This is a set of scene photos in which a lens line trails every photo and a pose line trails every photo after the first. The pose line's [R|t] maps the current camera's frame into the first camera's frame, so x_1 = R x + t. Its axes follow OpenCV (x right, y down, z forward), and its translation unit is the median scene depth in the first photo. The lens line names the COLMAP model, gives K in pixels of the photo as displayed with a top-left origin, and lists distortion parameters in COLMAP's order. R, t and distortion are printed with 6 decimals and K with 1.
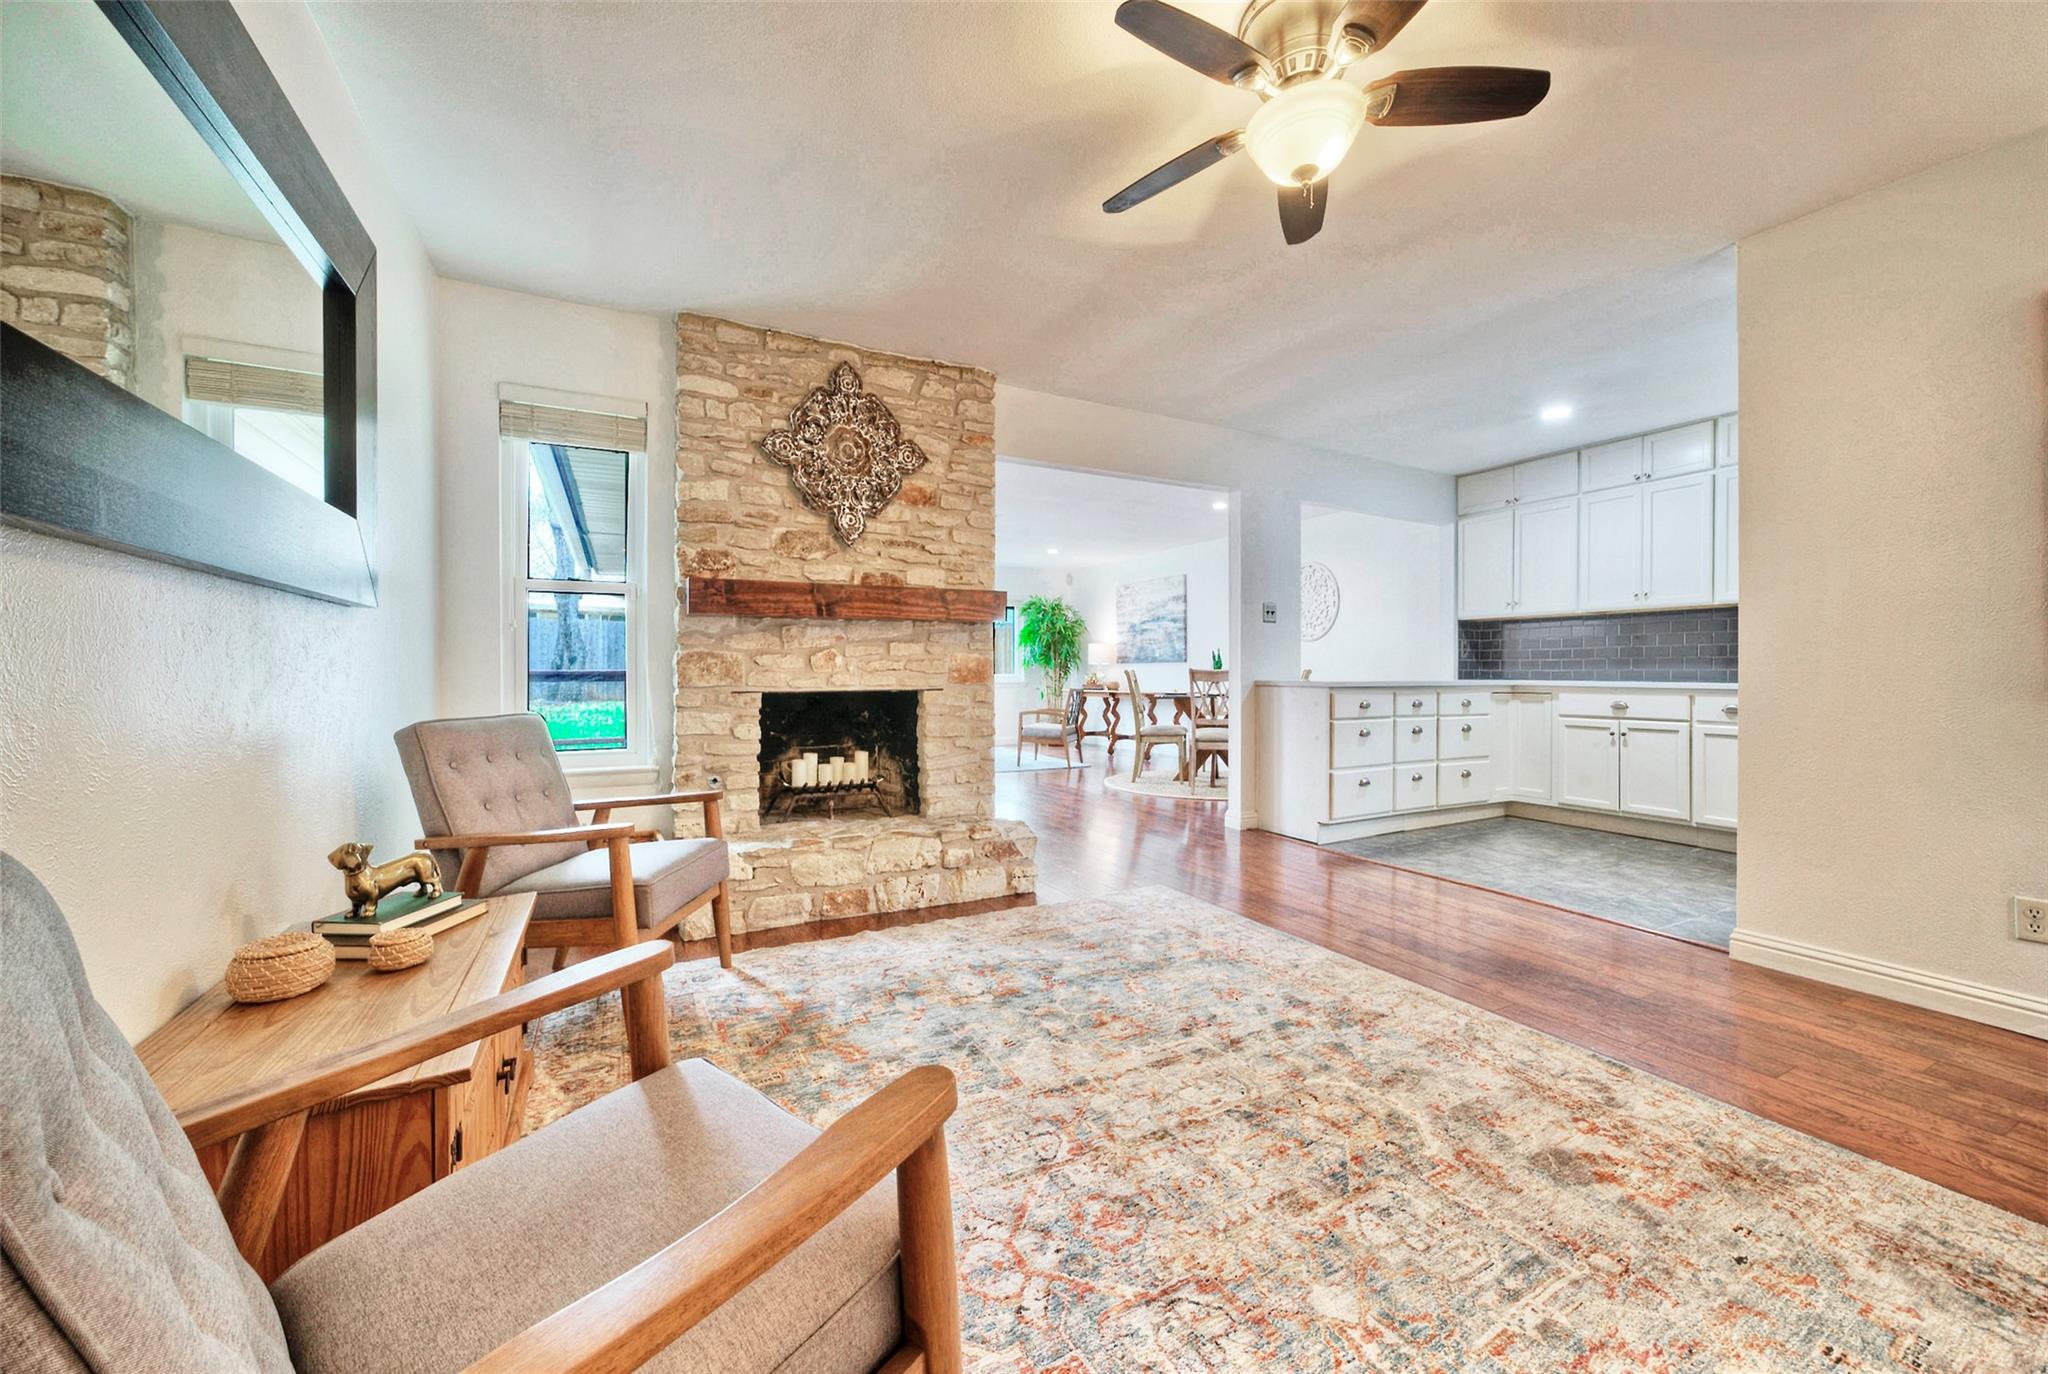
lens RADIAL K [[827.5, 0, 1020.2], [0, 827.5, 668.8], [0, 0, 1]] dist [-0.034052, 0.000084]
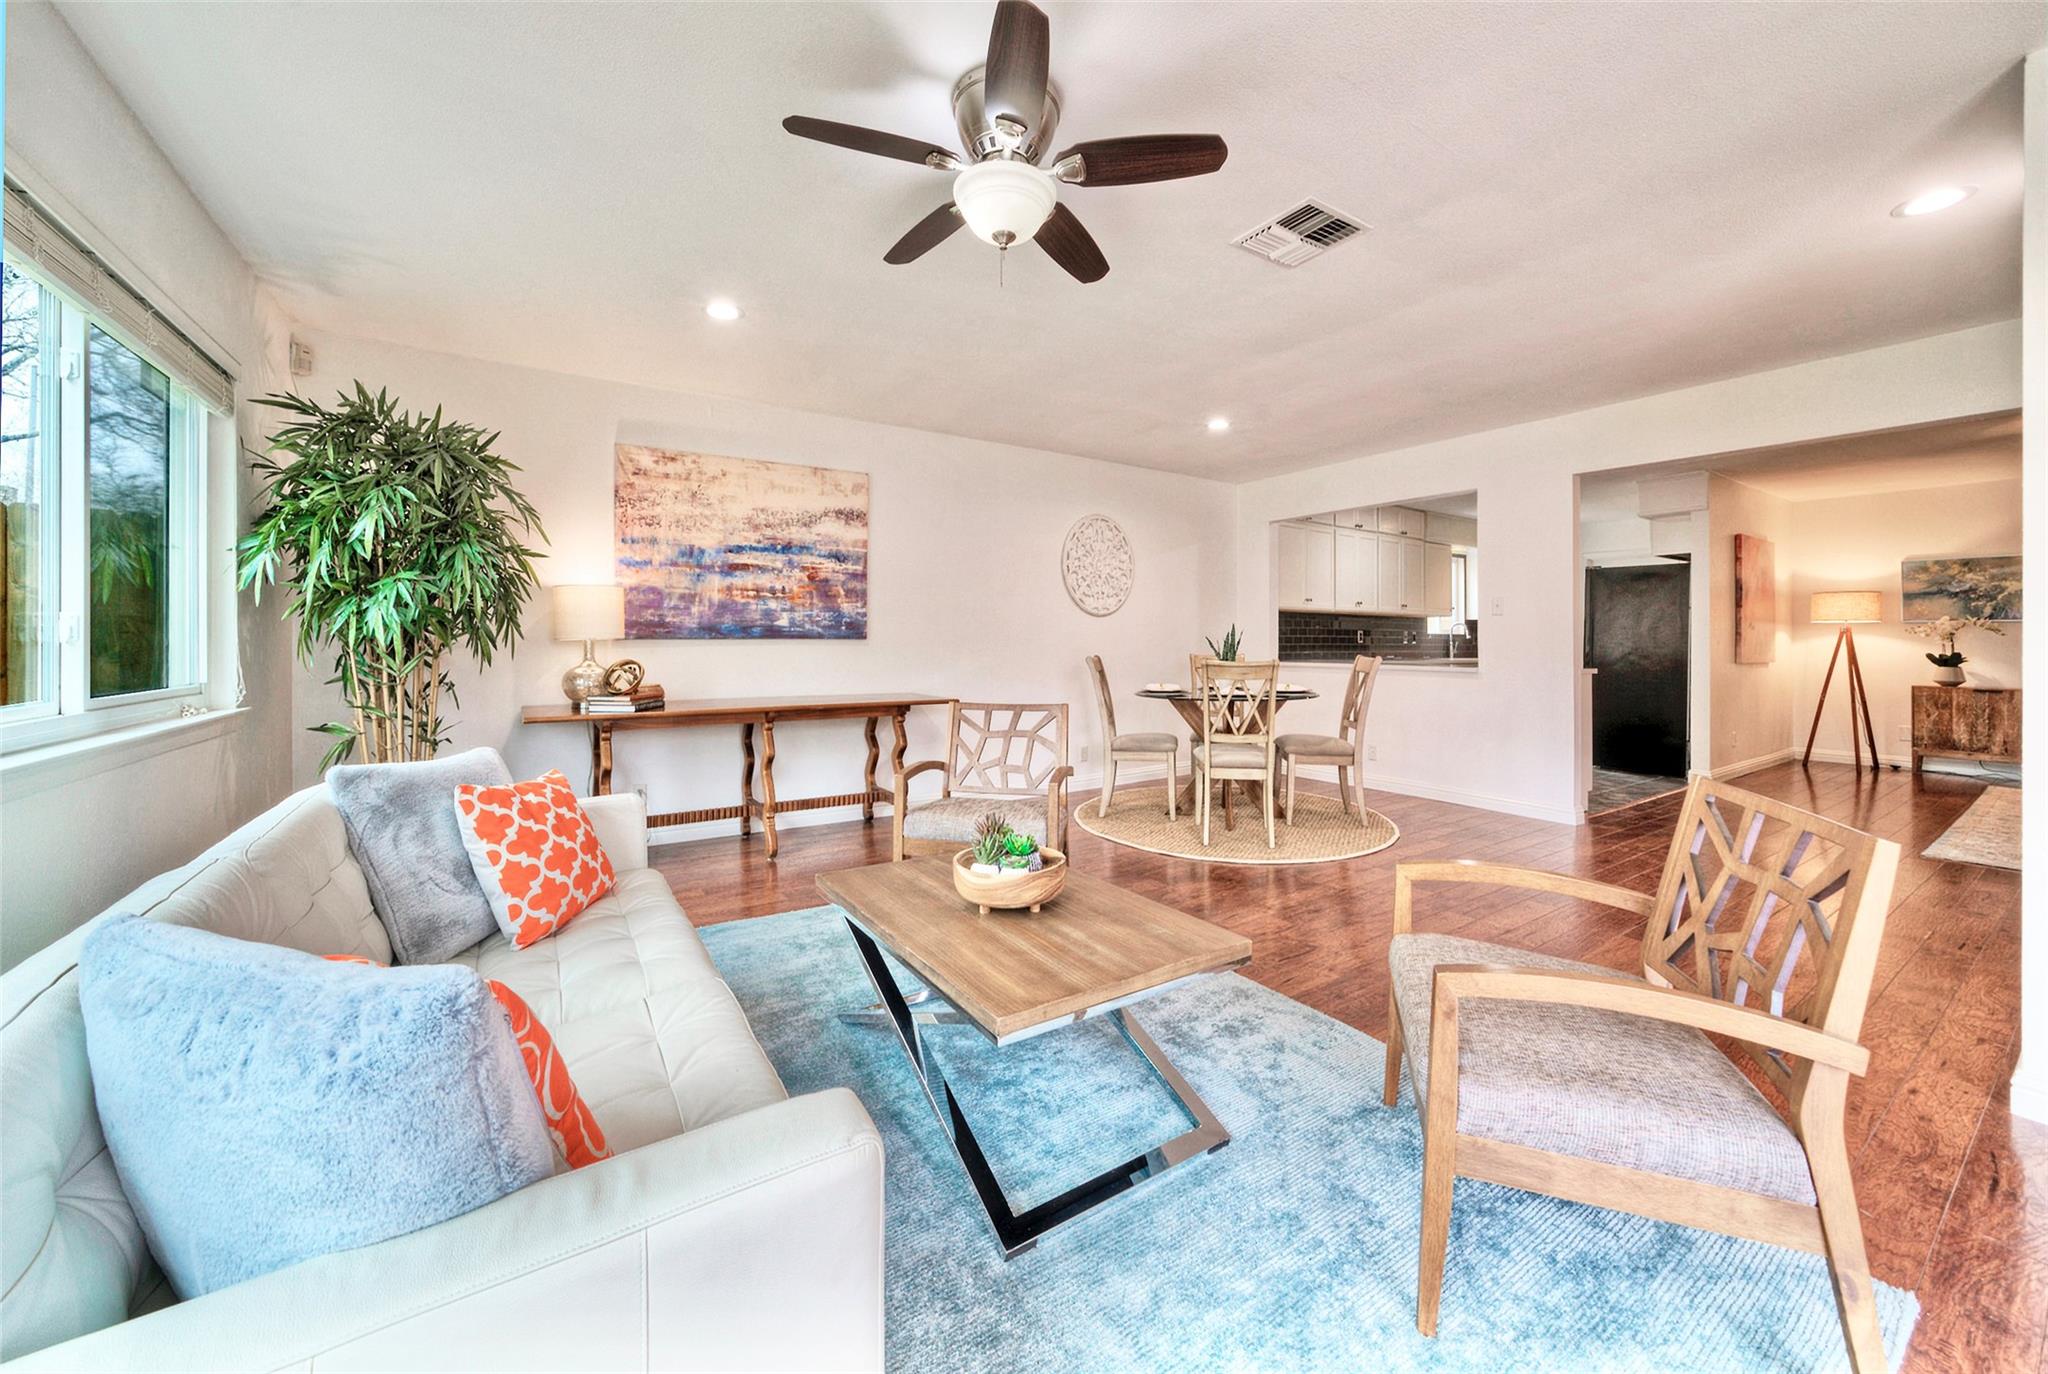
lens RADIAL K [[721.5, 0, 1006.2], [0, 721.5, 629.5], [0, 0, 1]] dist [0.000218, -0.000112]
pose [[-0.097969, 0.004813, 0.995178, -0.713037], [-0.011744, 0.999913, -0.005992, -0.031035], [-0.995120, -0.012275, -0.097904, 2.373272]]
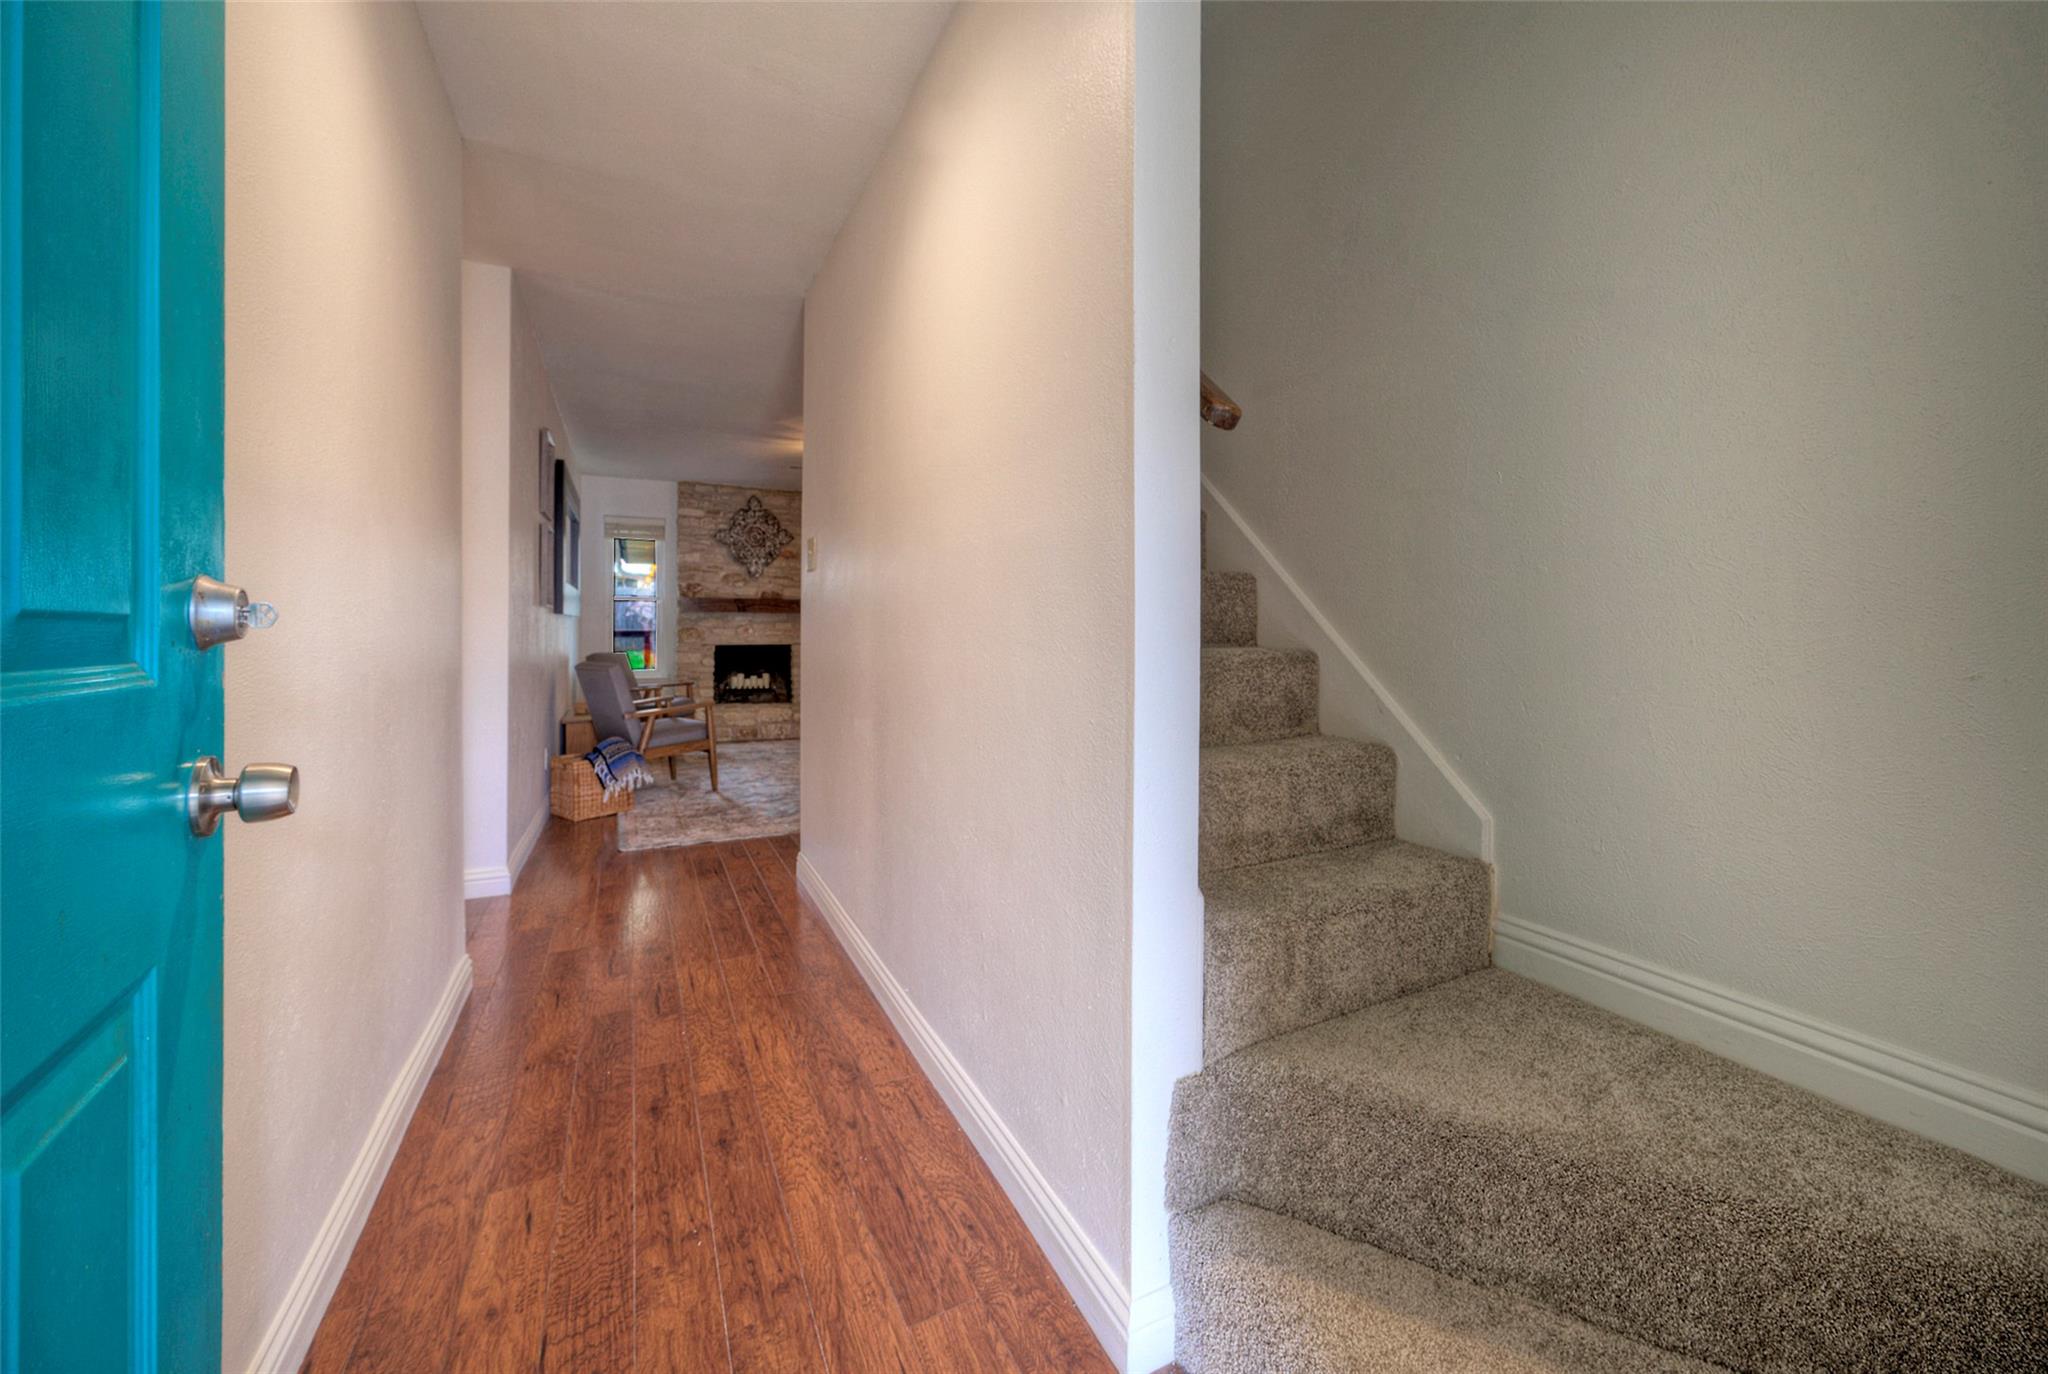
lens RADIAL K [[868.0, 0, 1023.5], [0, 868.0, 624.5], [0, 0, 1]] dist [-0.000238, -0.000013]
pose [[0.999740, 0.007302, -0.021587, 0.566585], [-0.007170, 0.999955, 0.006171, -0.047257], [0.021631, -0.006015, 0.999748, -1.323586]]
